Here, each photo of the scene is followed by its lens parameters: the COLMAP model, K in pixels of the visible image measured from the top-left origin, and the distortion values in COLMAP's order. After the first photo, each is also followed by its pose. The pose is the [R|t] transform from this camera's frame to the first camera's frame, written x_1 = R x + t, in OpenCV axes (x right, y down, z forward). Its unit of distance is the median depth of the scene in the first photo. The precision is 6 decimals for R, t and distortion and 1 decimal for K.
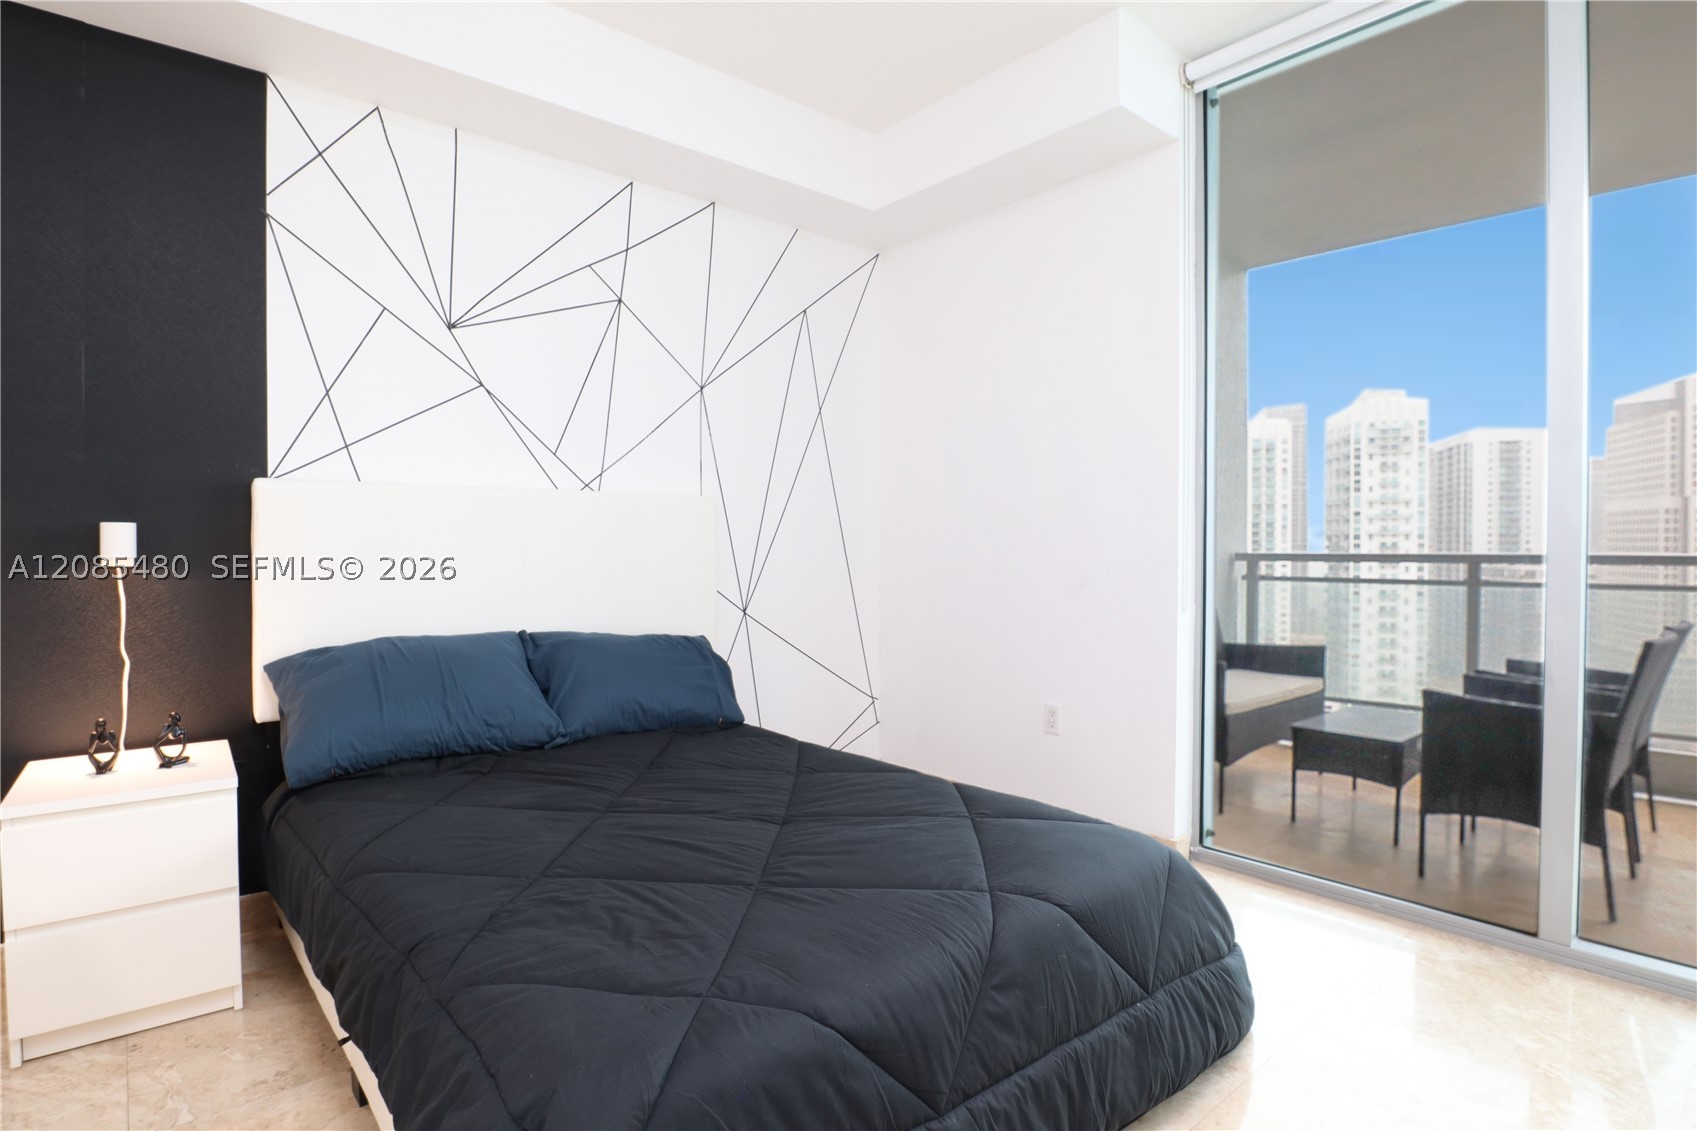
lens RADIAL K [[900.8, 0, 853.1], [0, 900.8, 564.1], [0, 0, 1]] dist [-0.054152, 0.011298]
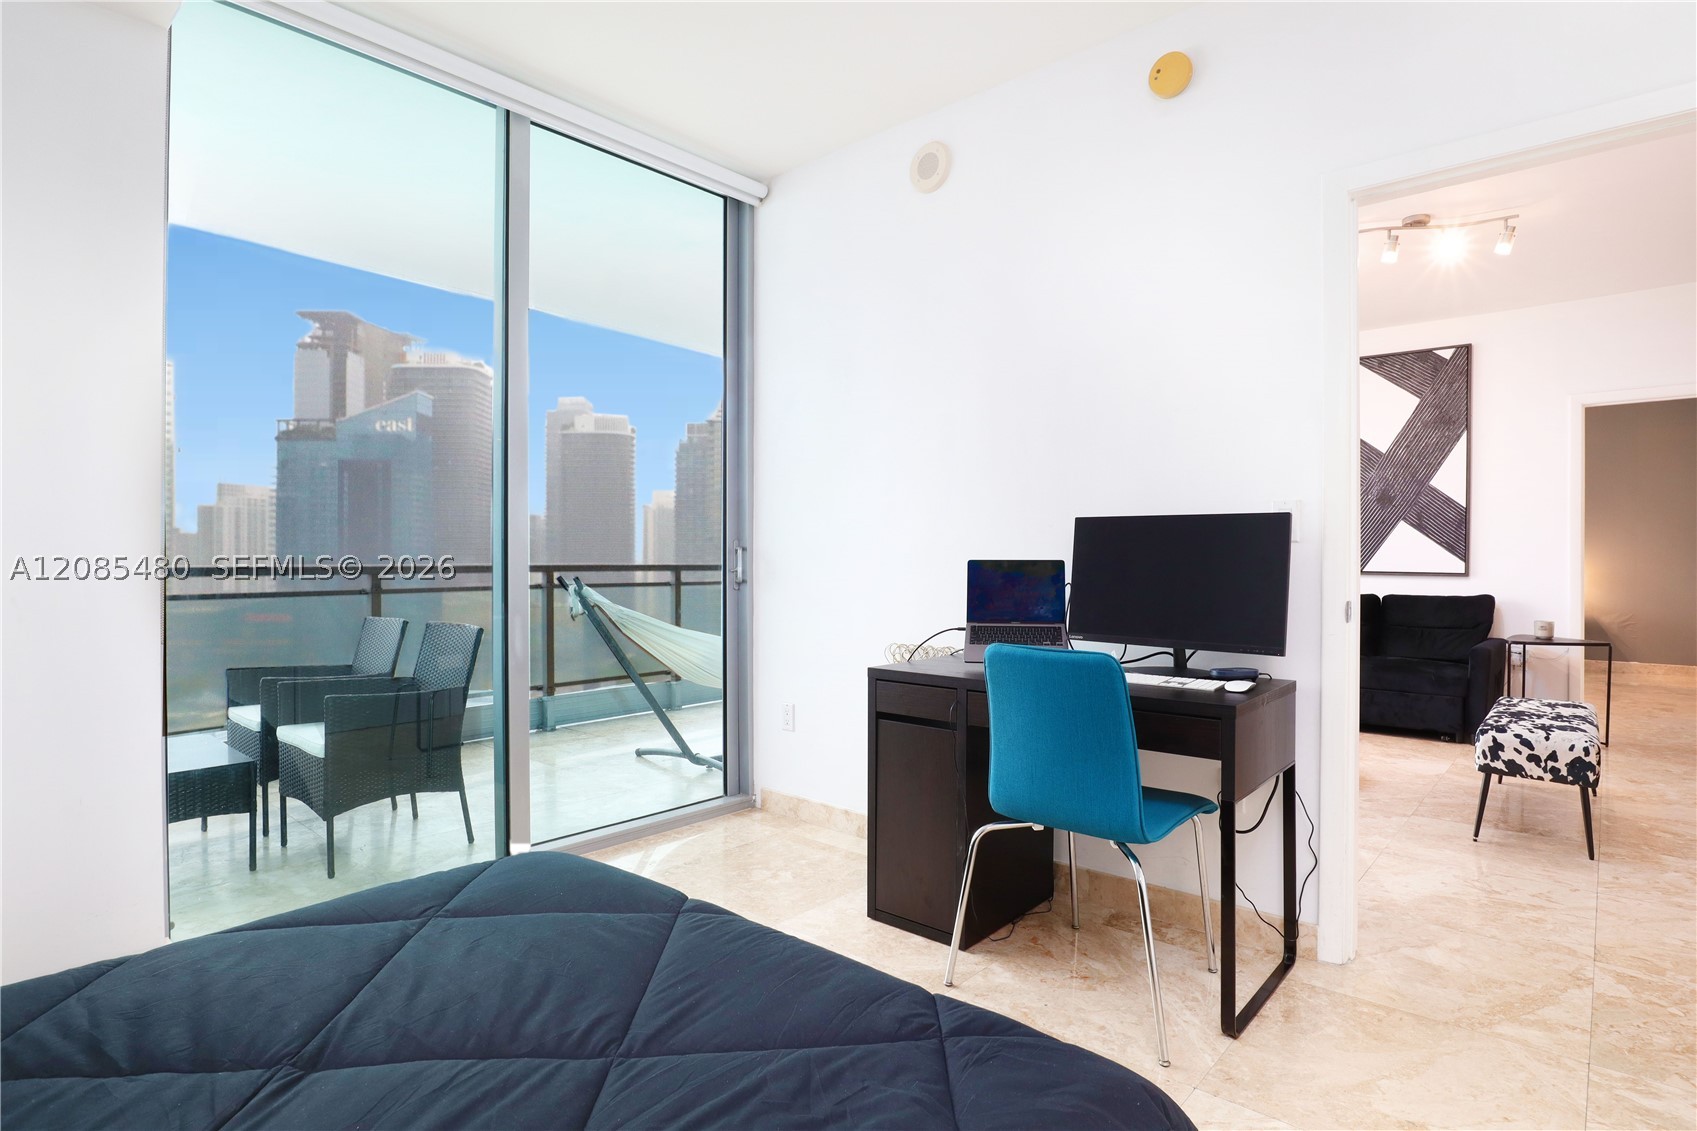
lens RADIAL K [[900.8, 0, 853.1], [0, 900.8, 564.1], [0, 0, 1]] dist [-0.054152, 0.011298]
pose [[-0.164814, -0.005814, 0.986307, -0.783637], [0.023945, 0.999664, 0.009894, -0.018334], [-0.986034, 0.025248, -0.164620, 0.901090]]
